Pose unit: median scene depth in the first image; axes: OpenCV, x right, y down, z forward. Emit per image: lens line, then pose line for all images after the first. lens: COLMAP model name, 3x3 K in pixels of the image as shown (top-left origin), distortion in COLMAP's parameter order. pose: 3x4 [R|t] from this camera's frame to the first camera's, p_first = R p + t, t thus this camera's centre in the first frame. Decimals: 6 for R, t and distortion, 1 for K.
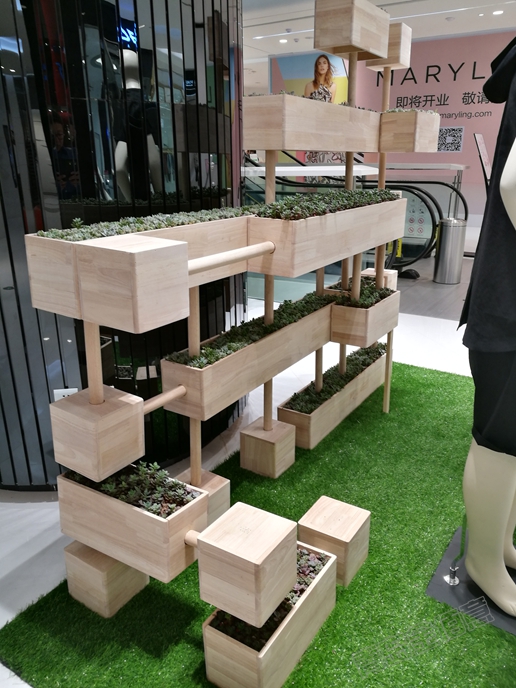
lens RADIAL K [[546.6, 0, 257.2], [0, 546.6, 337.7], [0, 0, 1]] dist [-0.011884, 0.014819]
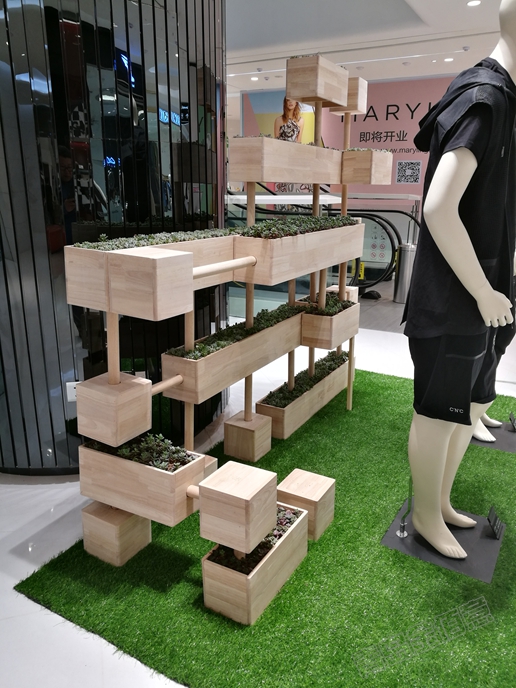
lens RADIAL K [[546.6, 0, 258.2], [0, 546.6, 350.9], [0, 0, 1]] dist [-0.011884, 0.014819]
pose [[0.998279, -0.002867, 0.058577, -0.033720], [0.004348, 0.999674, -0.025175, 0.064451], [-0.058486, 0.025386, 0.997965, -0.209914]]
